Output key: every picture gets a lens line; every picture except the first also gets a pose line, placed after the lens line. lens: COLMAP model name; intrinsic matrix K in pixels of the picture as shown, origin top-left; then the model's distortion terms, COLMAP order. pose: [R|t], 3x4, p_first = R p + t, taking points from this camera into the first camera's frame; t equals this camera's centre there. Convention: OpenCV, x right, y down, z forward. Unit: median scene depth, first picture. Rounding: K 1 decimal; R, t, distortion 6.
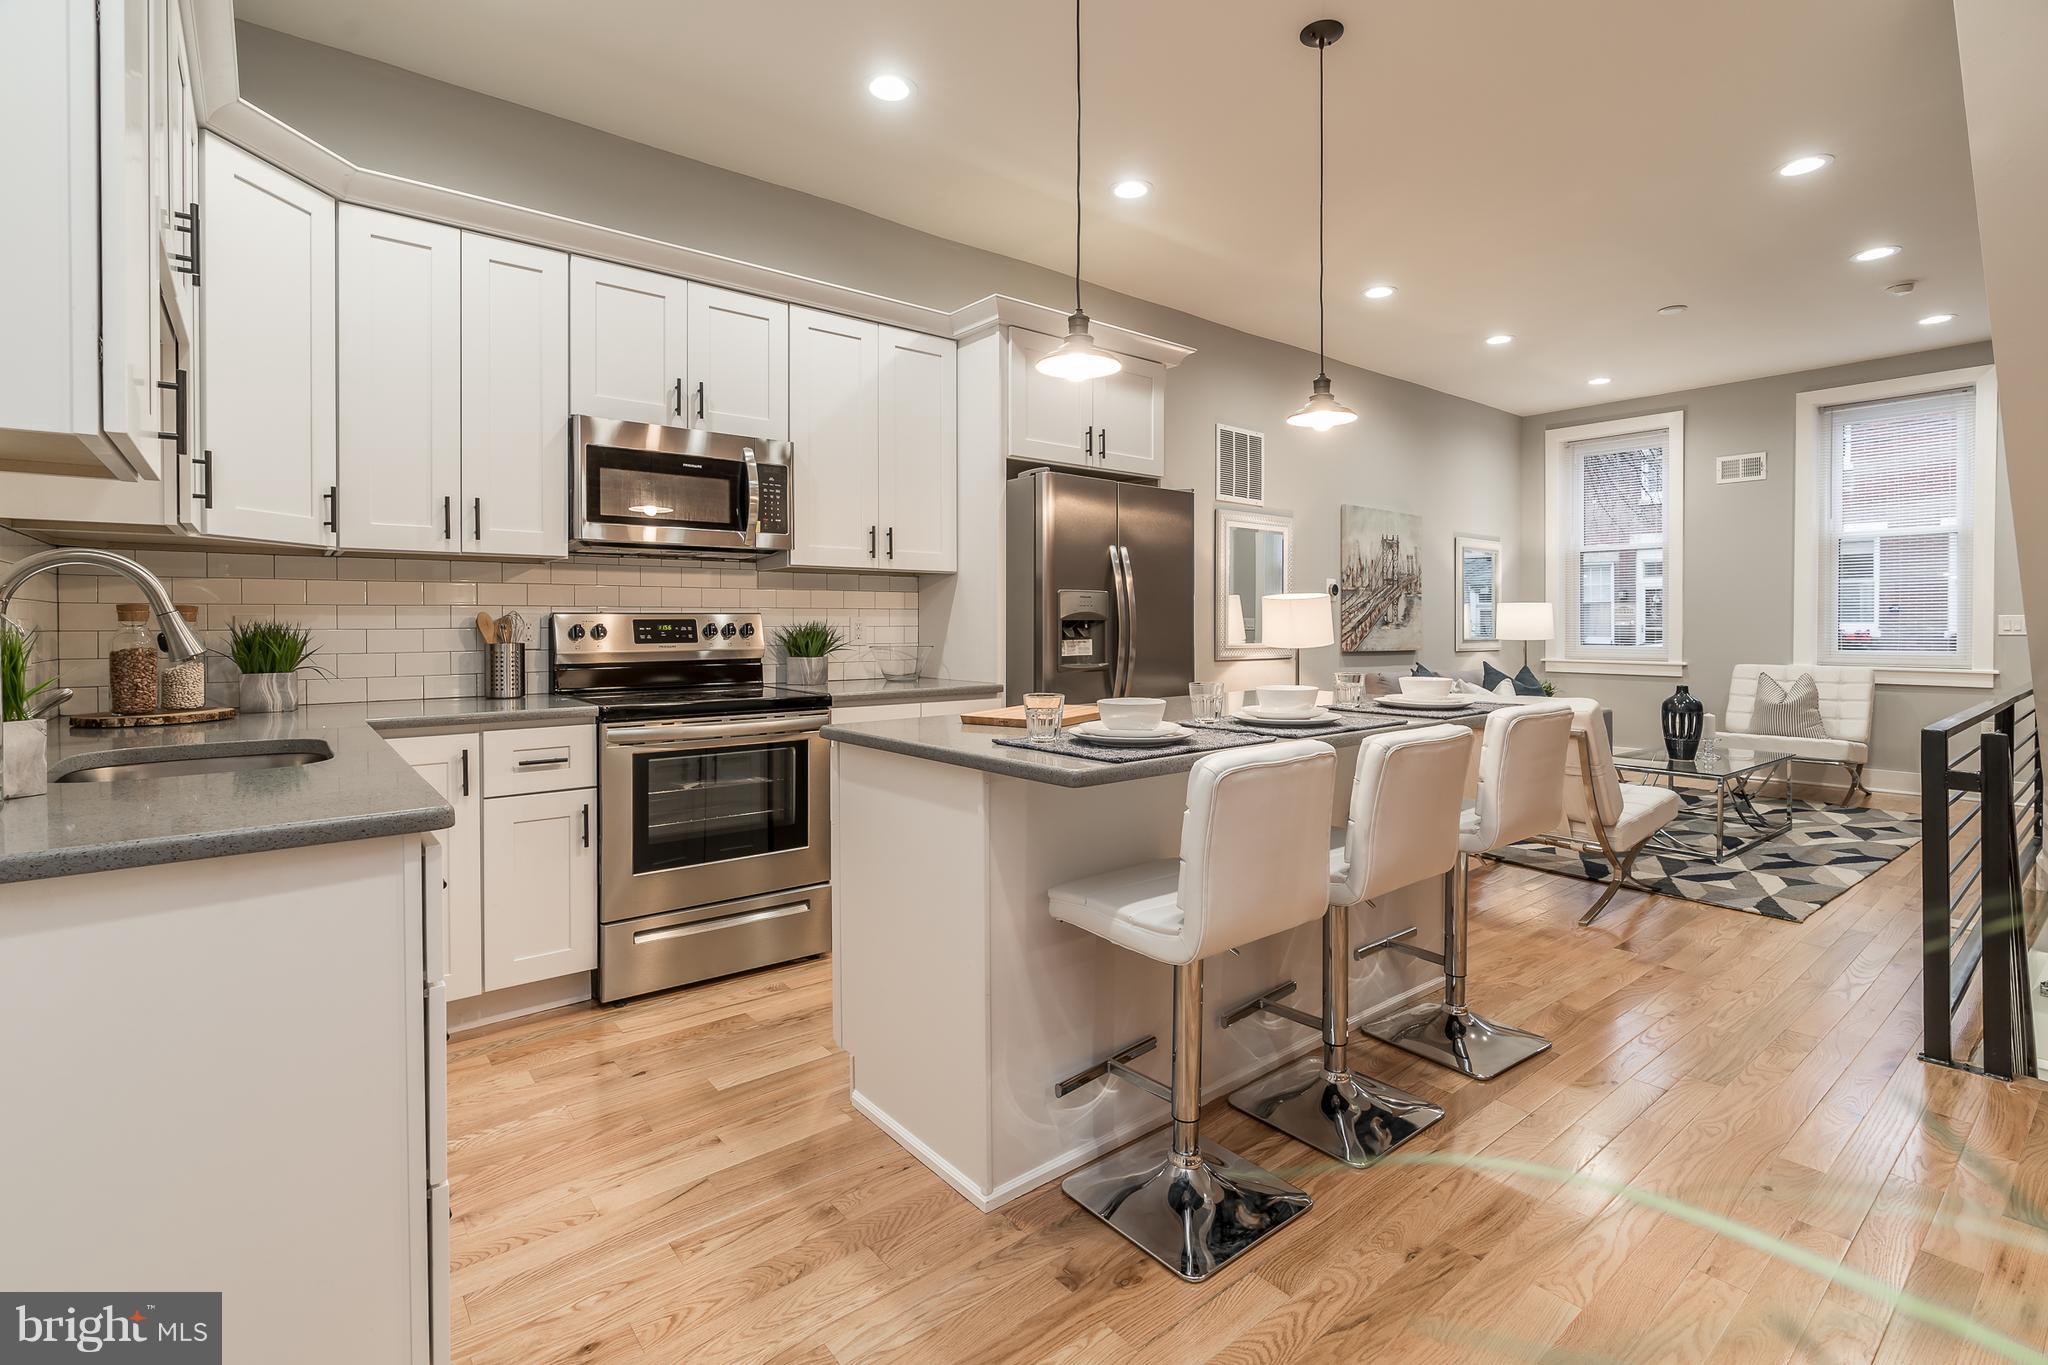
lens RADIAL K [[937.5, 0, 1030.3], [0, 937.5, 645.4], [0, 0, 1]] dist [-0.004643, 0.000249]
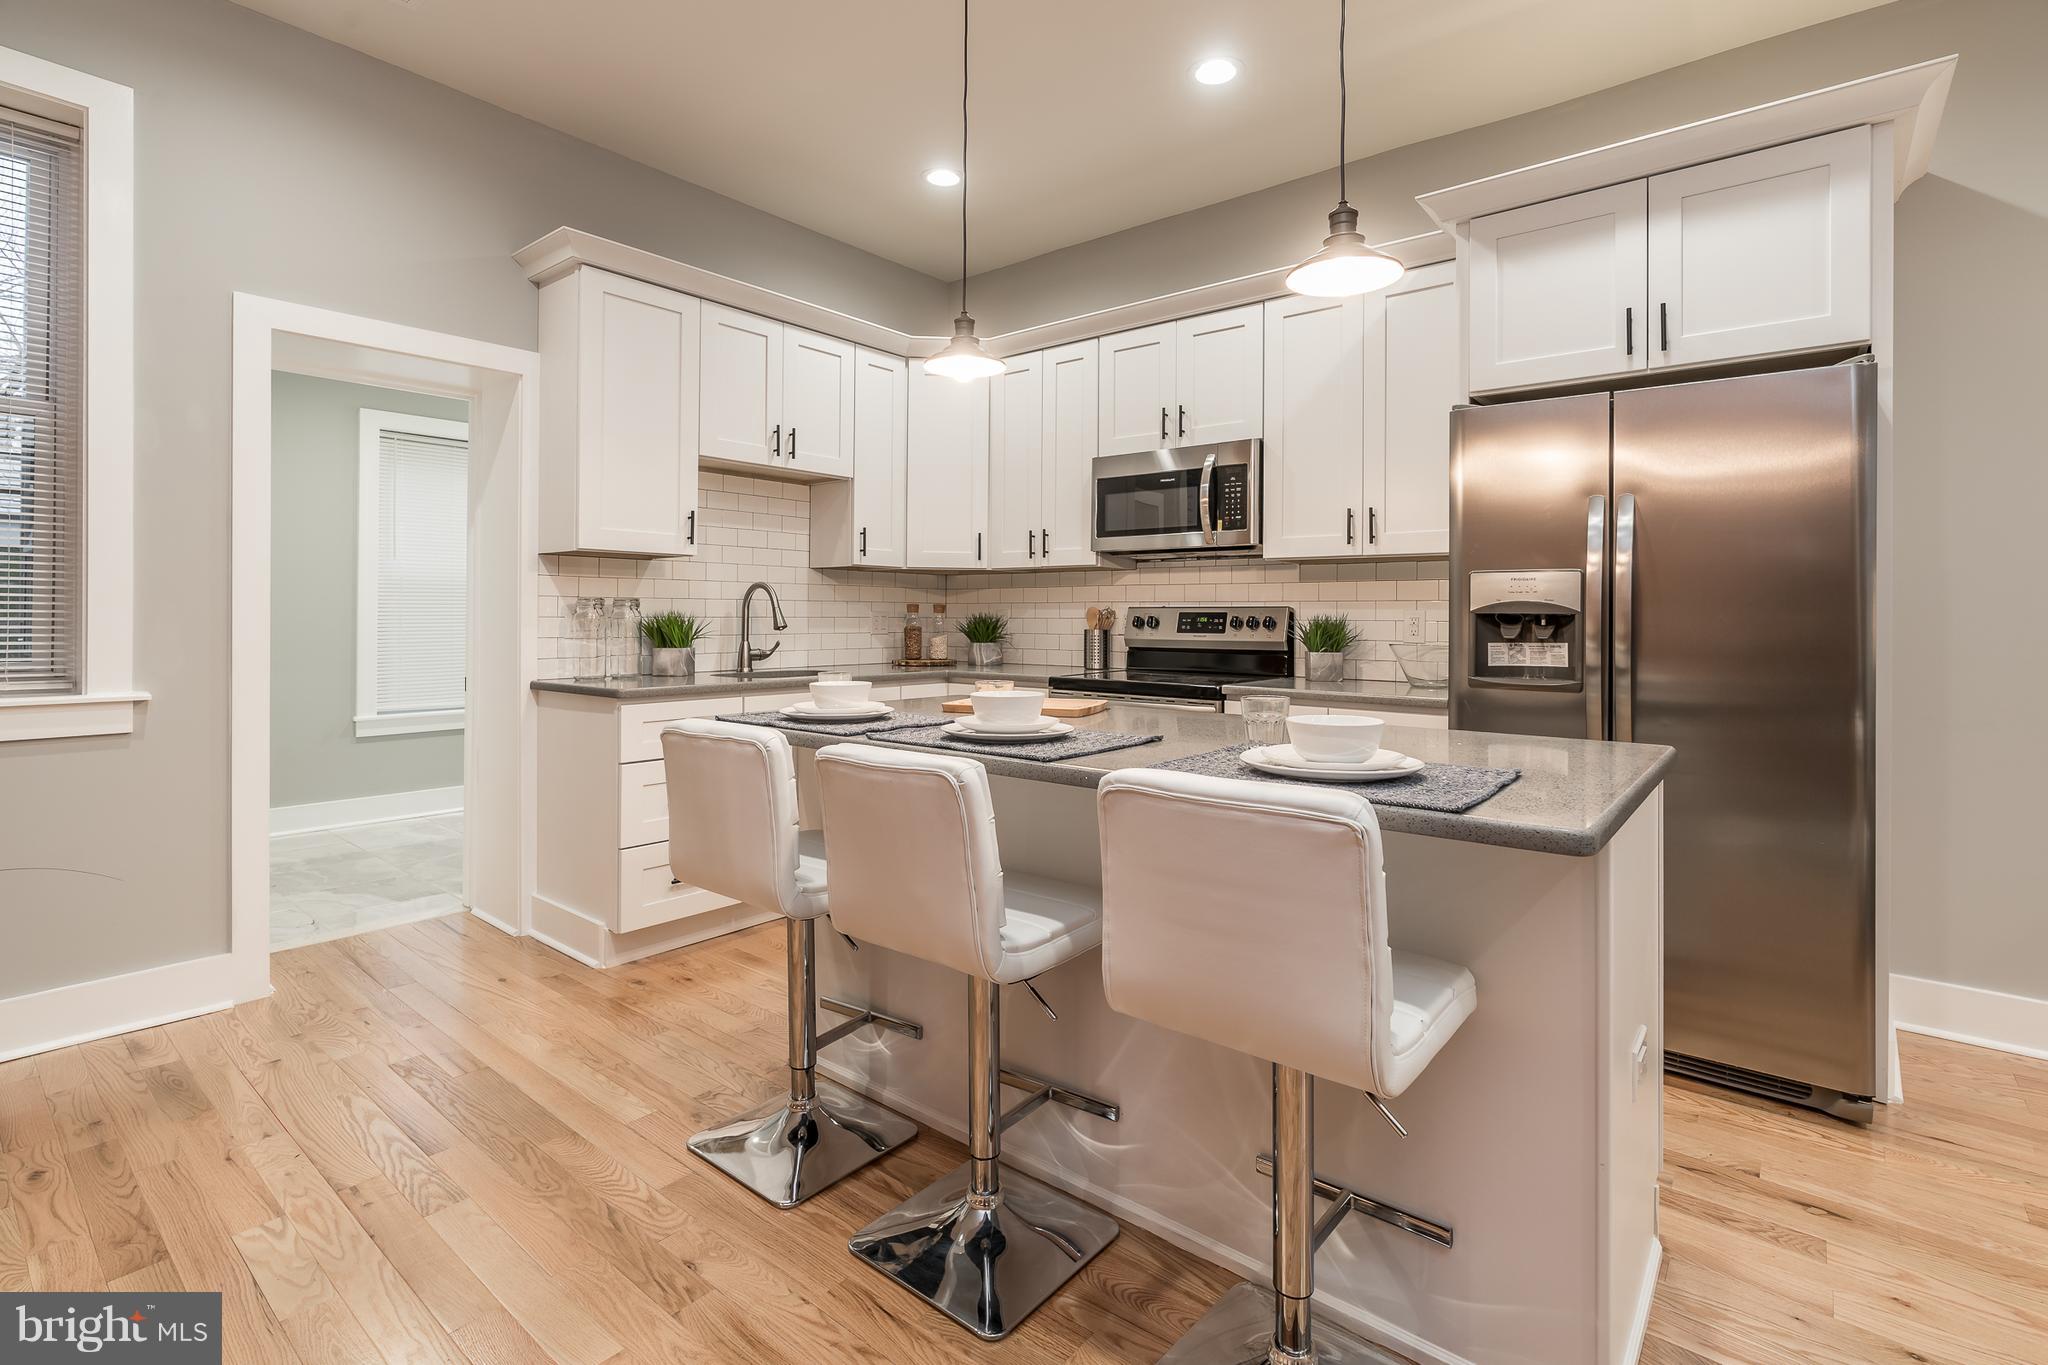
lens RADIAL K [[952.9, 0, 1033.3], [0, 952.9, 618.9], [0, 0, 1]] dist [-0.001794, 0.000277]
pose [[0.200001, 0.006301, -0.979775, 0.654137], [-0.029734, 0.999558, 0.000358, -0.012817], [0.979344, 0.029061, 0.200100, 0.513135]]
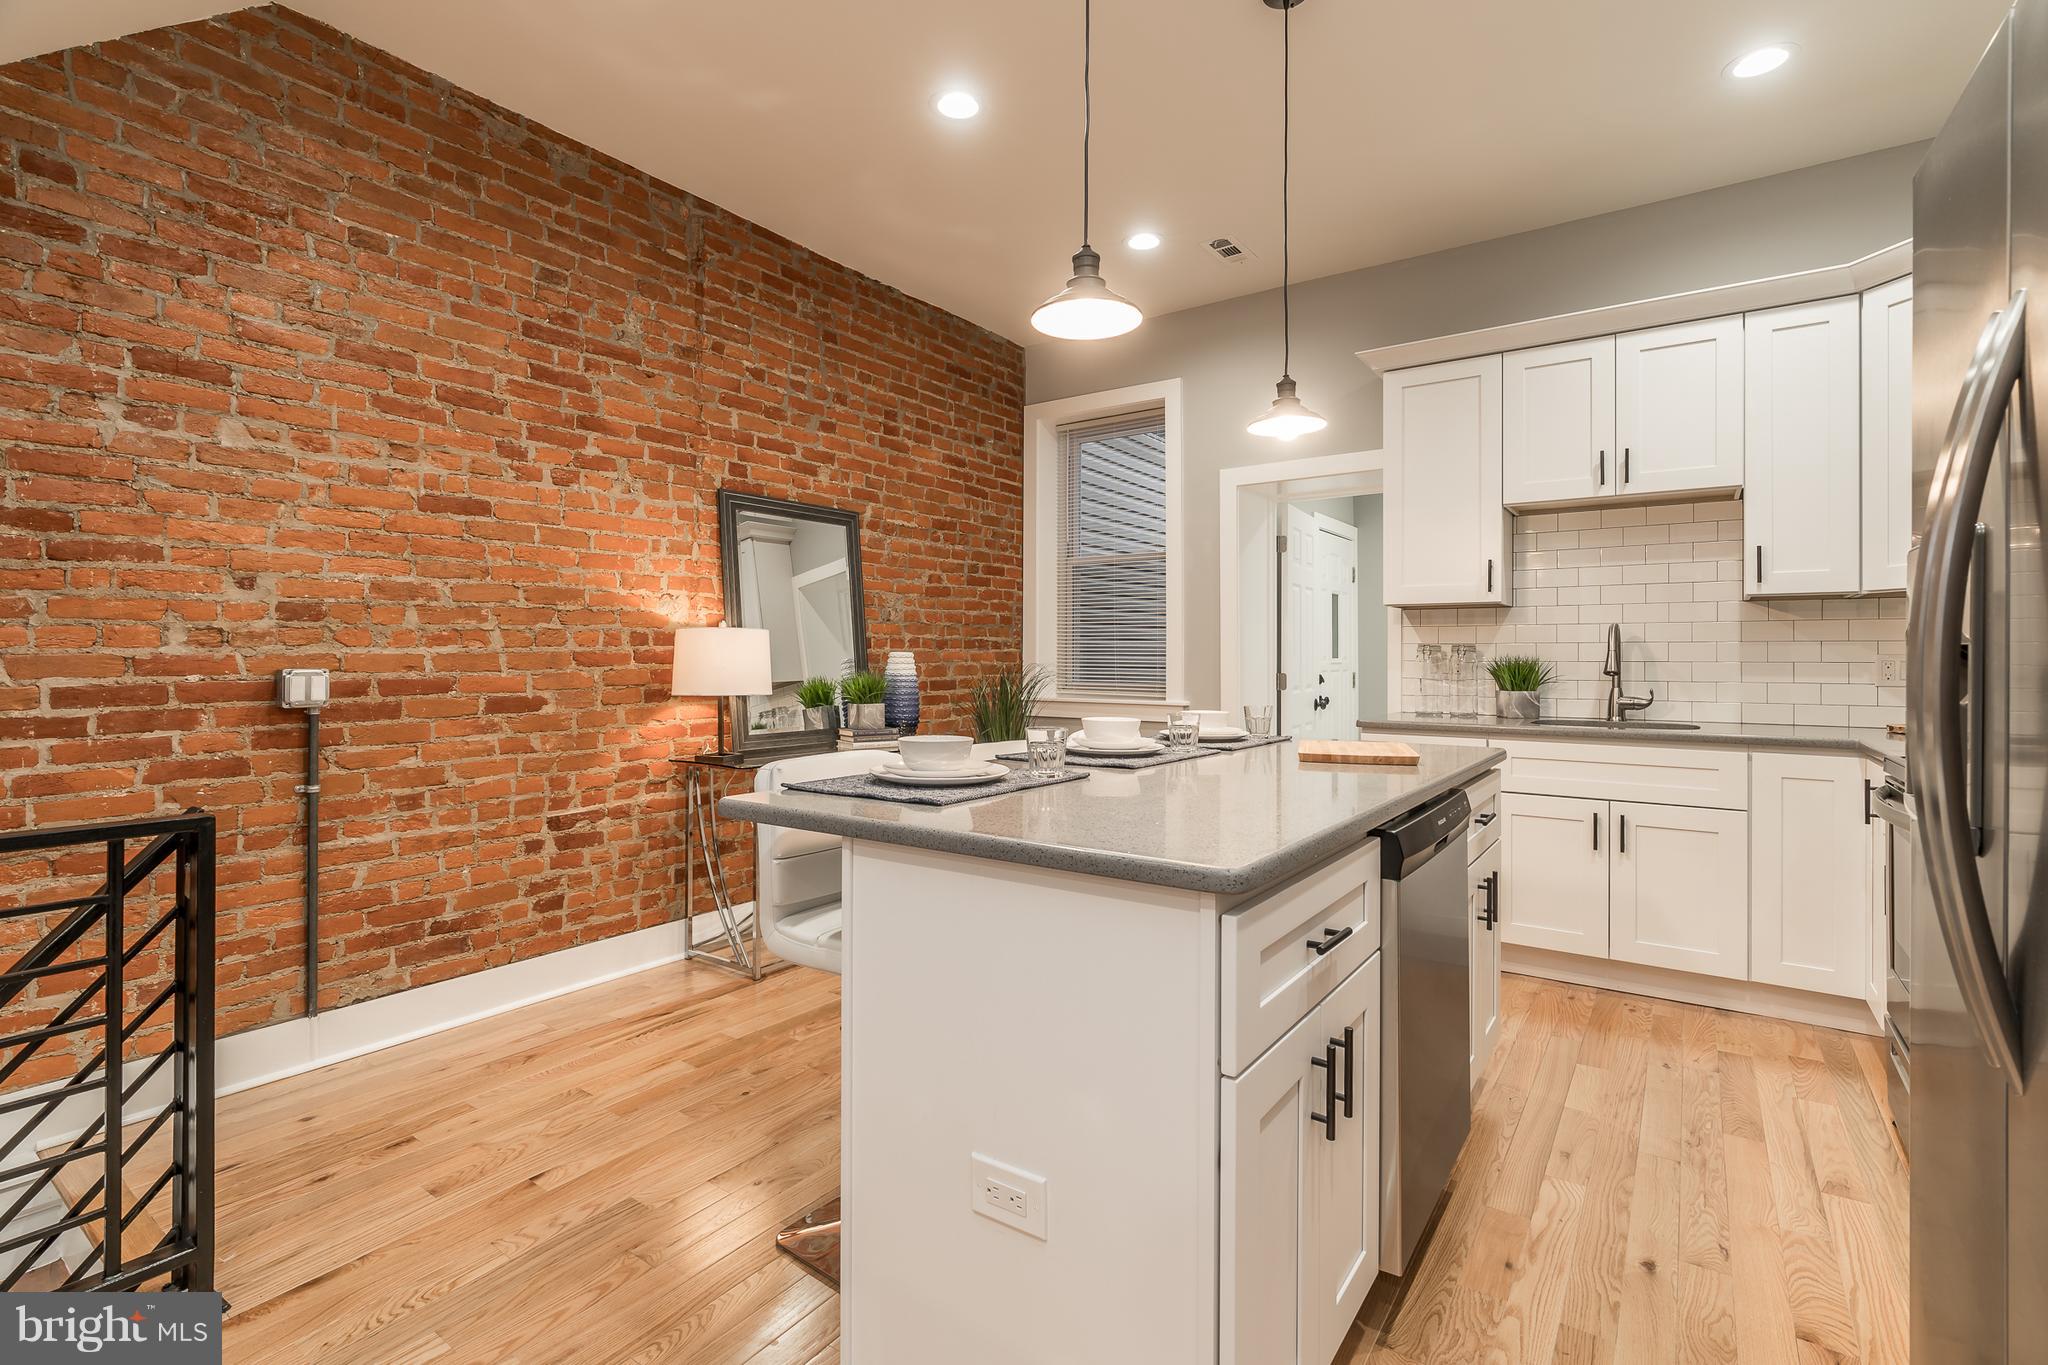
lens RADIAL K [[937.5, 0, 1030.3], [0, 937.5, 645.4], [0, 0, 1]] dist [-0.004643, 0.000249]
pose [[-0.962562, -0.002597, -0.271050, 0.383317], [-0.006685, 0.999877, 0.014159, -0.031344], [0.270980, 0.015441, -0.962461, 1.172345]]
